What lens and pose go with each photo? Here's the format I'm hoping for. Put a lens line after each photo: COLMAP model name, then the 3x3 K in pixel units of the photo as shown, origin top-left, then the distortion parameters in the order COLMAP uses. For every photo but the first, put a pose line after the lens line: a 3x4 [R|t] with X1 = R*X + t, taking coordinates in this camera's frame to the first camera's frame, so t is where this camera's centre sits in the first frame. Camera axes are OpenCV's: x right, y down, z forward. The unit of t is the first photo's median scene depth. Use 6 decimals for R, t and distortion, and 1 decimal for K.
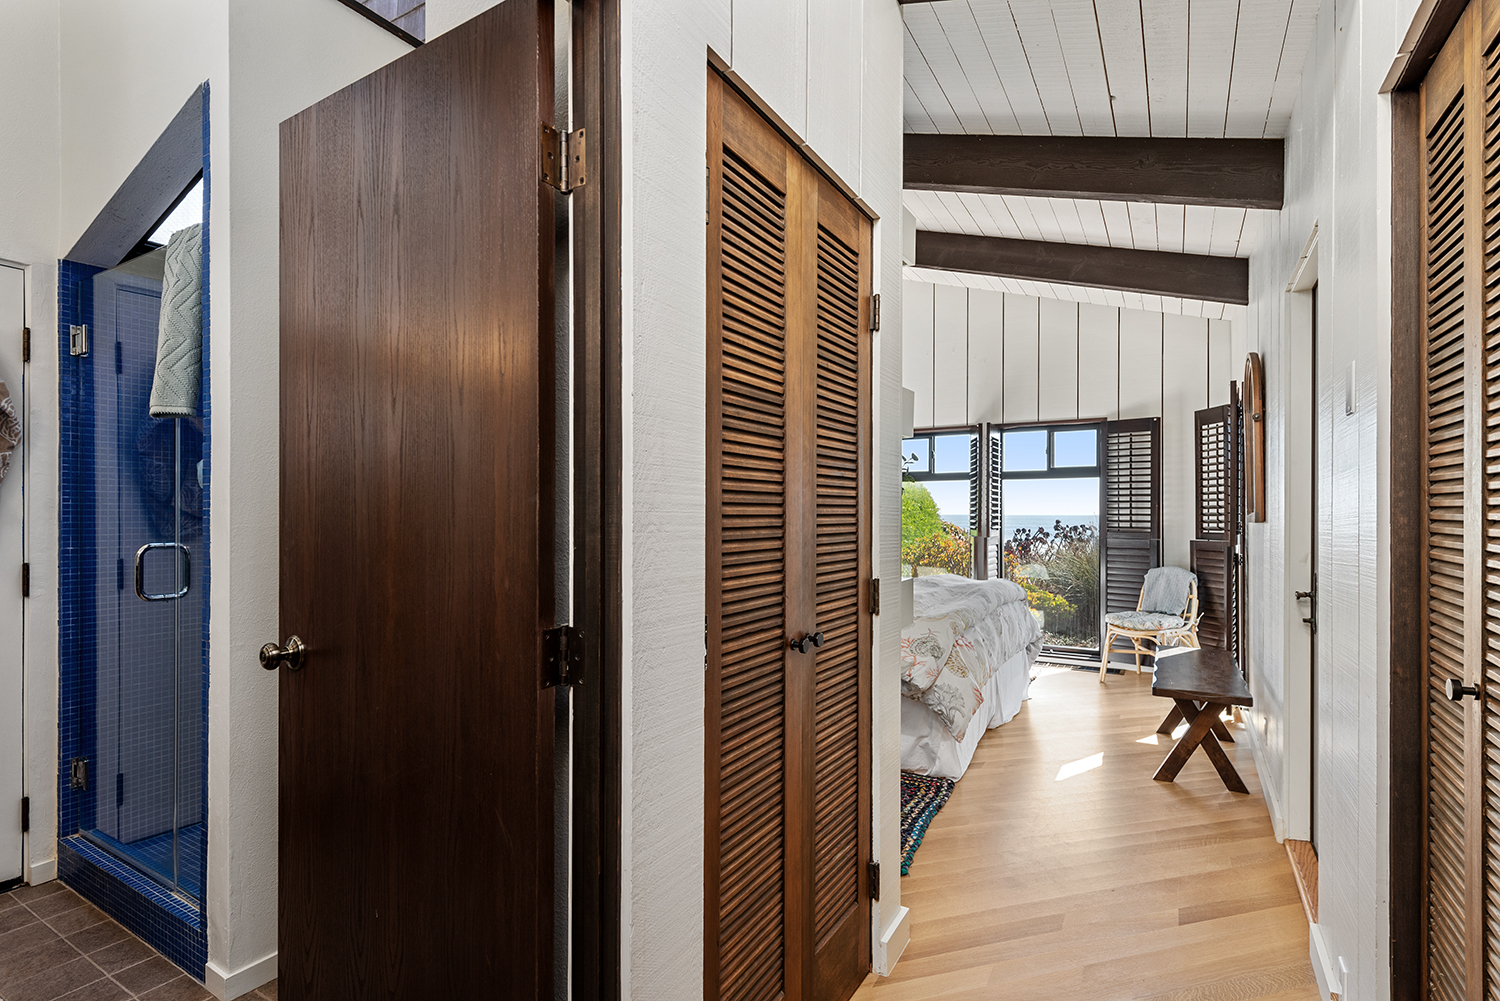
lens RADIAL K [[711.0, 0, 758.5], [0, 711.0, 505.9], [0, 0, 1]] dist [0.005051, -0.000018]
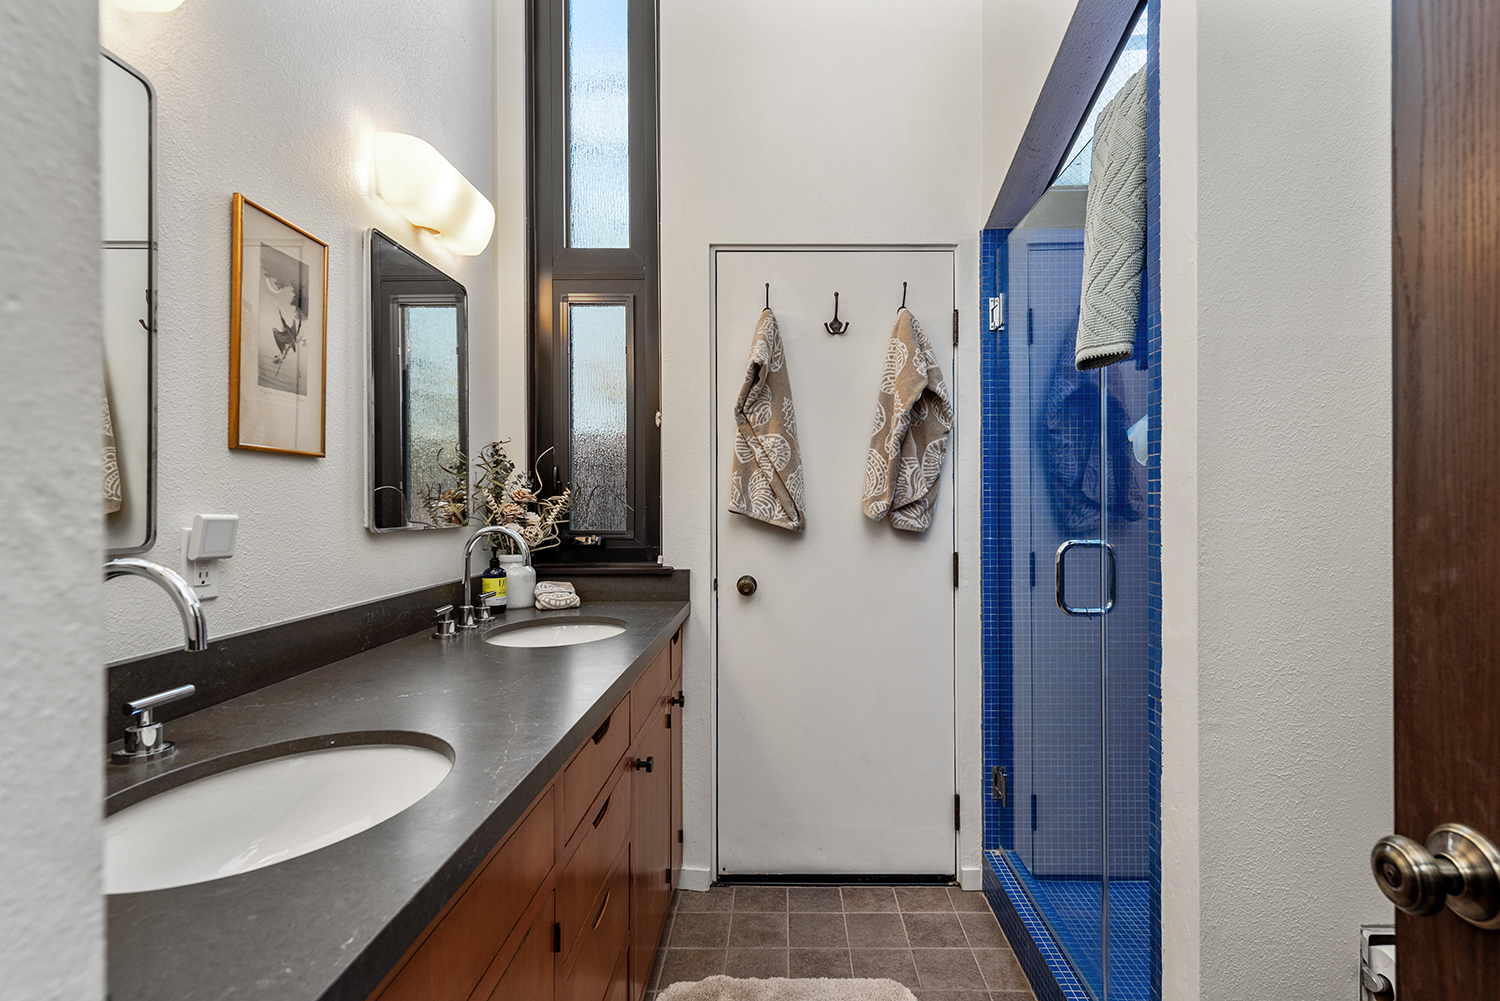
lens RADIAL K [[711.0, 0, 757.5], [0, 711.0, 498.6], [0, 0, 1]] dist [0.005051, -0.000018]
pose [[0.476607, -0.000796, -0.879116, -0.291375], [0.004776, 0.999987, 0.001684, 0.004900], [0.879103, -0.005001, 0.476605, 0.290644]]
